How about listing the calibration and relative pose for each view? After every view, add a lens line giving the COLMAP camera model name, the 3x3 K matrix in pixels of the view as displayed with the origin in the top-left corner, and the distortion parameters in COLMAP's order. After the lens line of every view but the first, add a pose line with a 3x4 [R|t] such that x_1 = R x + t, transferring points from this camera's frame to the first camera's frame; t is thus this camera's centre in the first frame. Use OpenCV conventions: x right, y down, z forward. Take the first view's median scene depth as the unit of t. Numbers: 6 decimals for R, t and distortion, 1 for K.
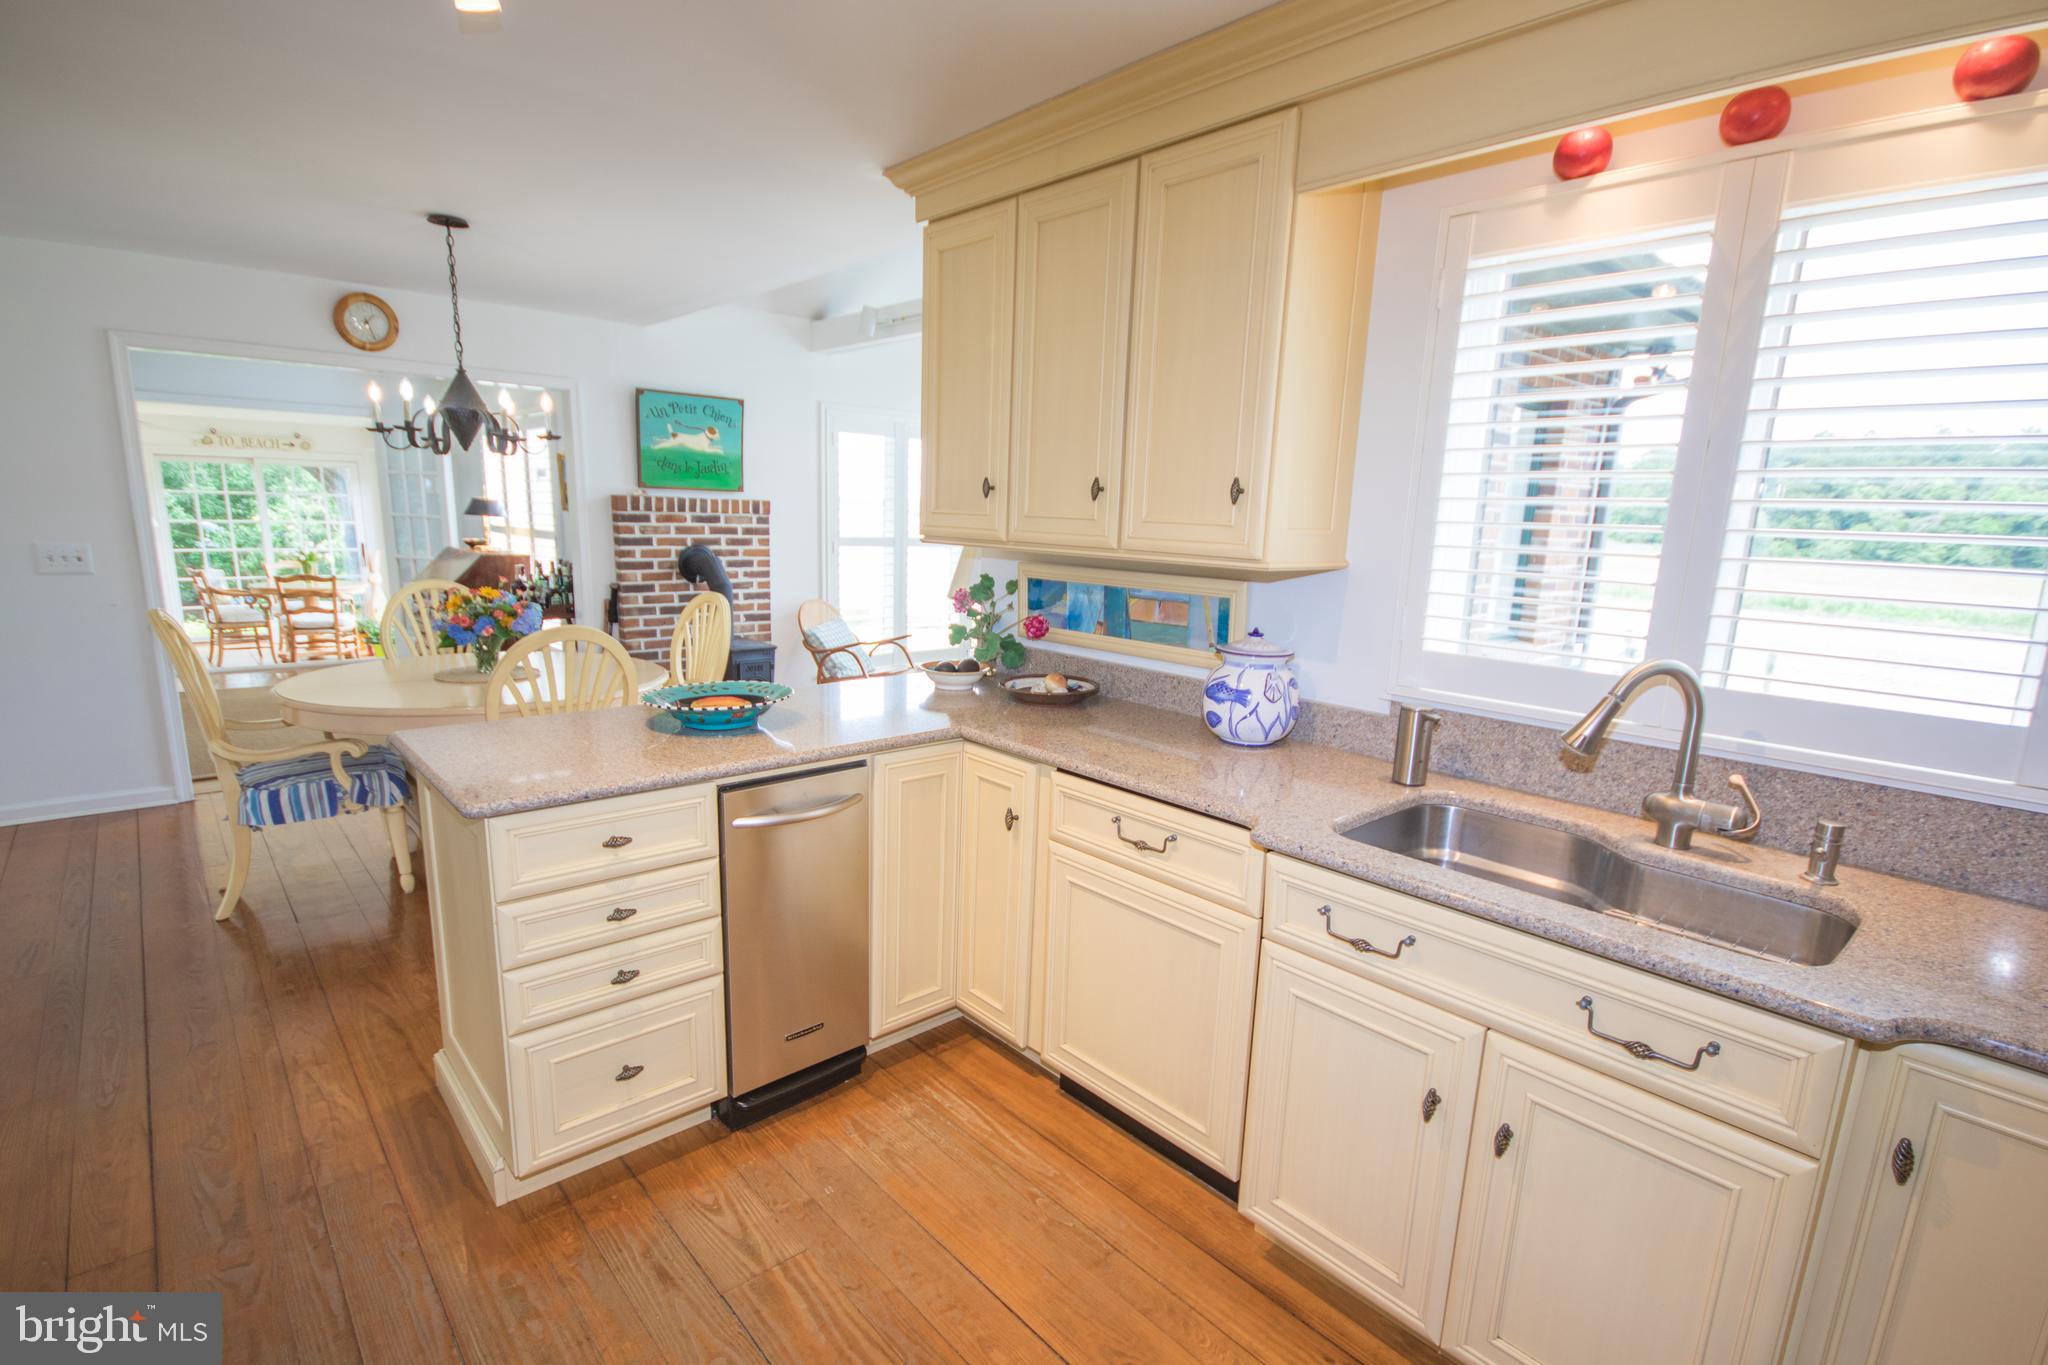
lens RADIAL K [[954.1, 0, 1036.2], [0, 954.1, 717.1], [0, 0, 1]] dist [0.002586, -0.007432]
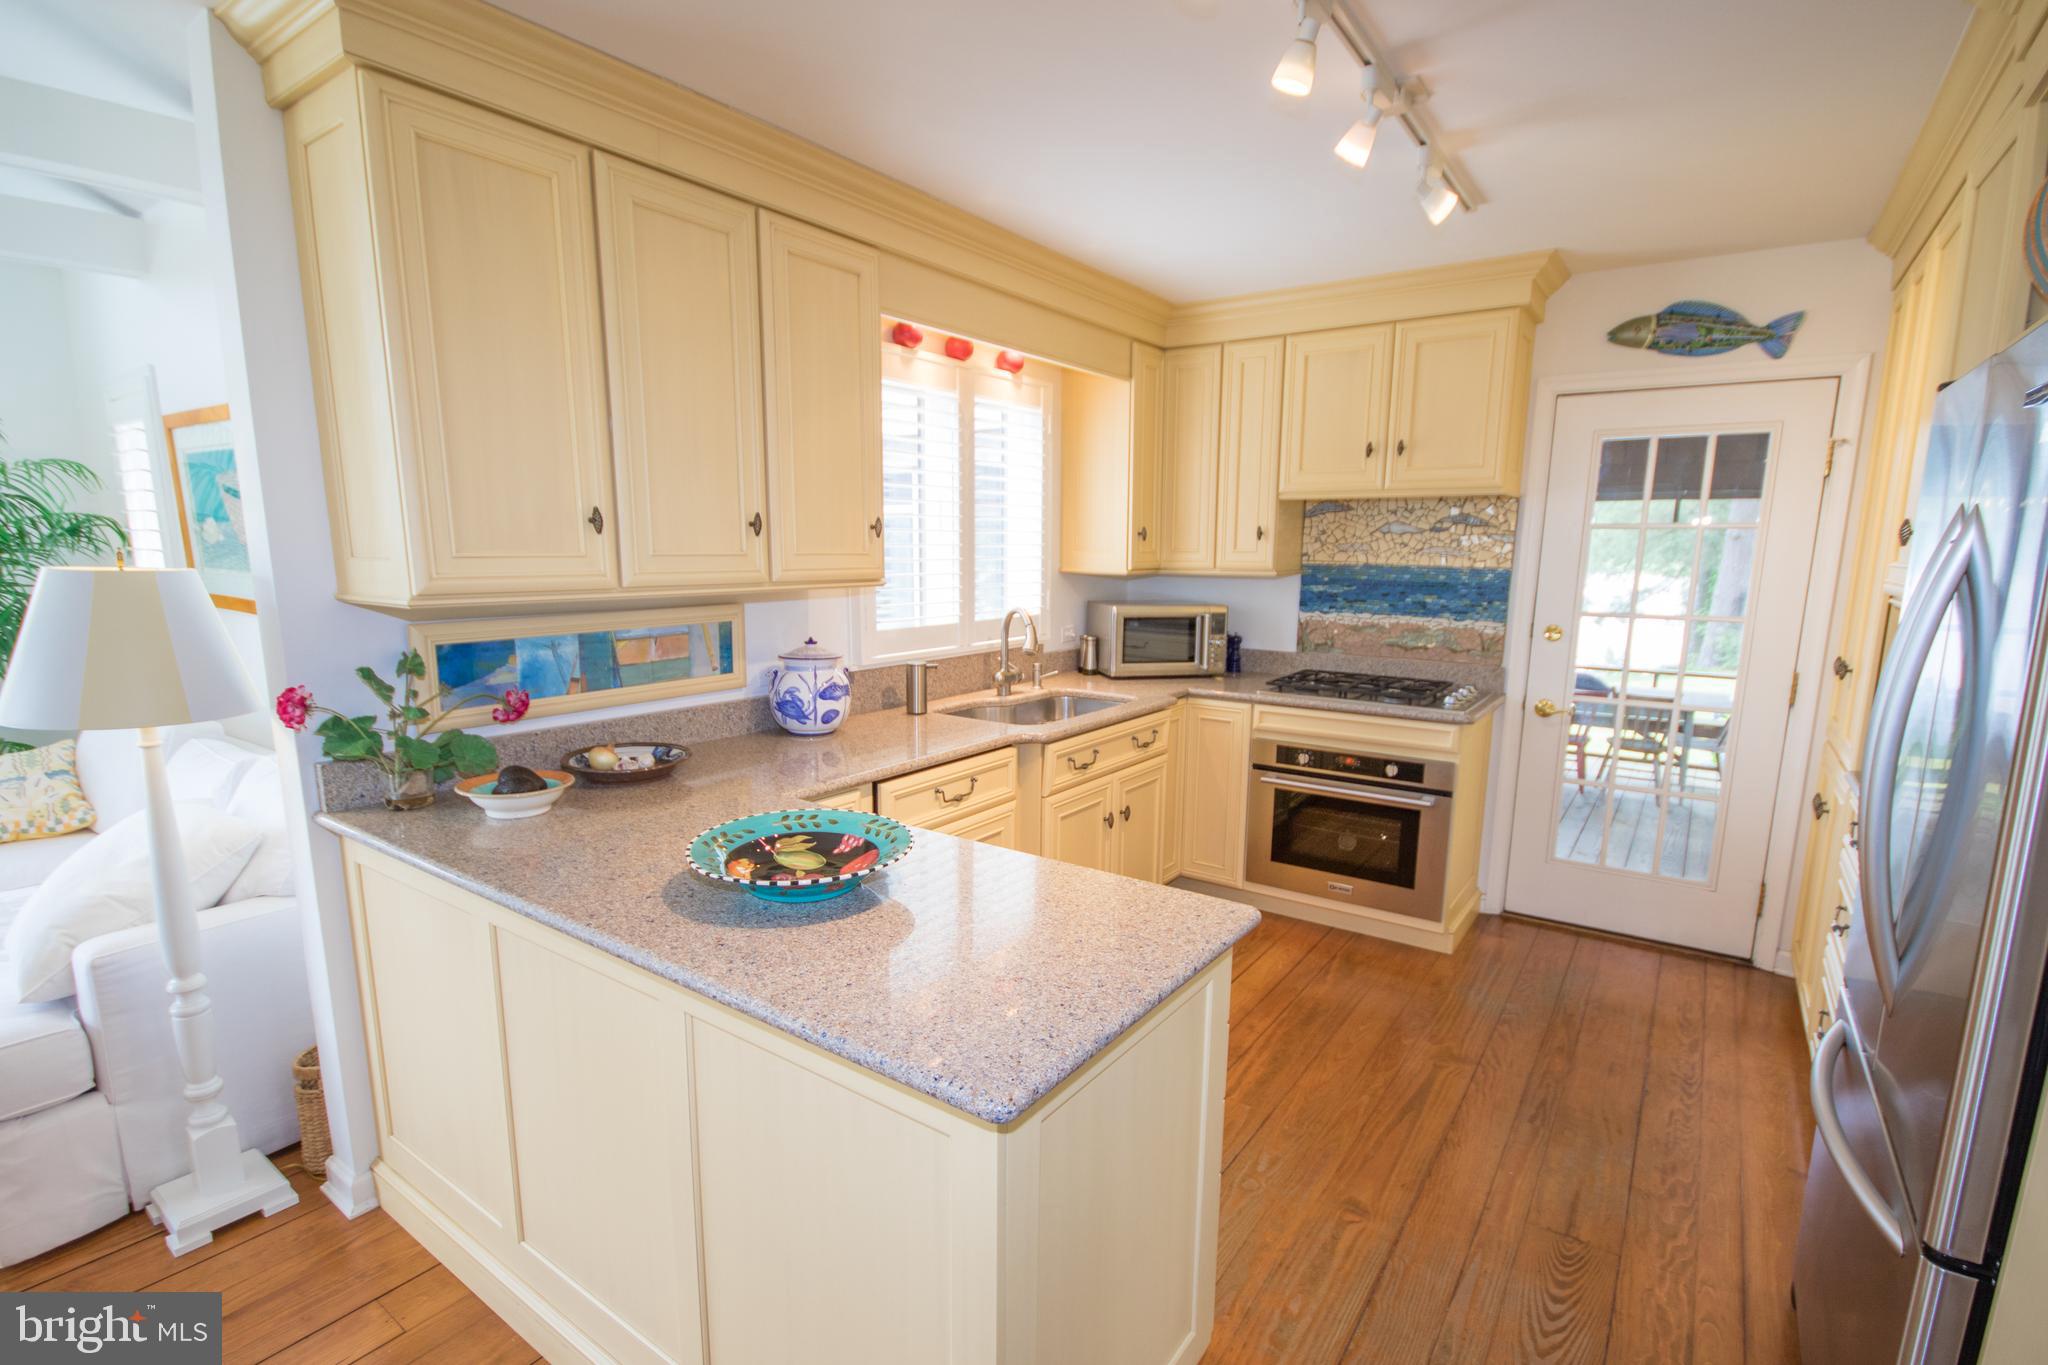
lens RADIAL K [[954.1, 0, 1019.1], [0, 954.1, 718.7], [0, 0, 1]] dist [0.002586, -0.007432]
pose [[-0.198046, -0.215379, 0.956237, -0.769382], [0.189844, 0.948660, 0.252991, -0.193112], [-0.961633, 0.231640, -0.146990, 0.724718]]
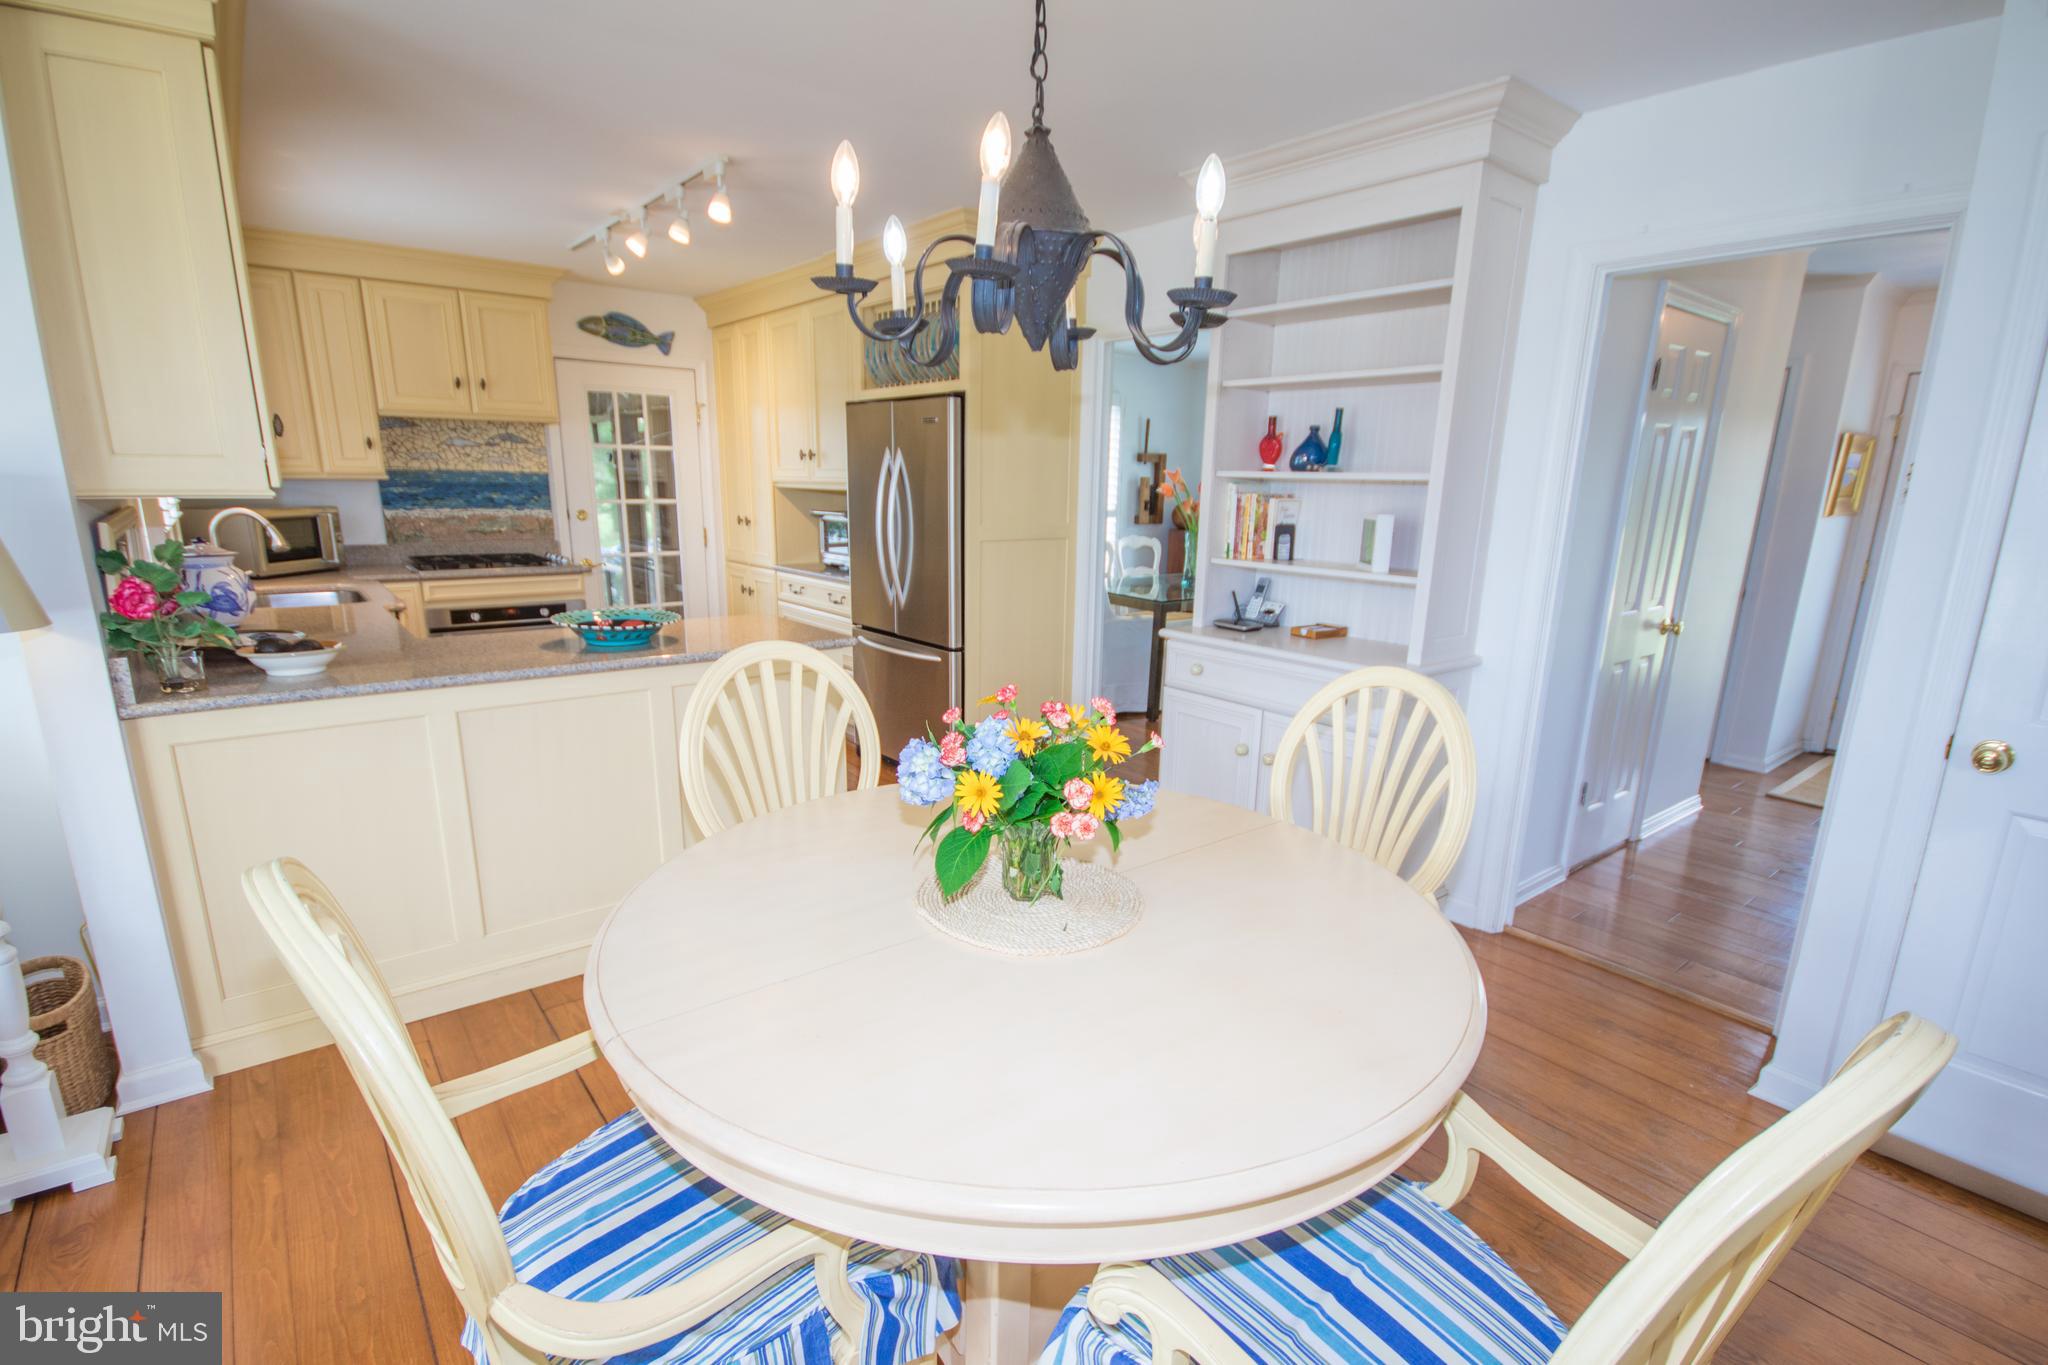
lens RADIAL K [[954.1, 0, 1032.2], [0, 954.1, 722.9], [0, 0, 1]] dist [0.002586, -0.007432]
pose [[-0.996272, -0.071072, 0.048903, -0.731973], [-0.041832, 0.893722, 0.446668, -0.369771], [-0.075451, 0.442957, -0.893363, 1.648919]]
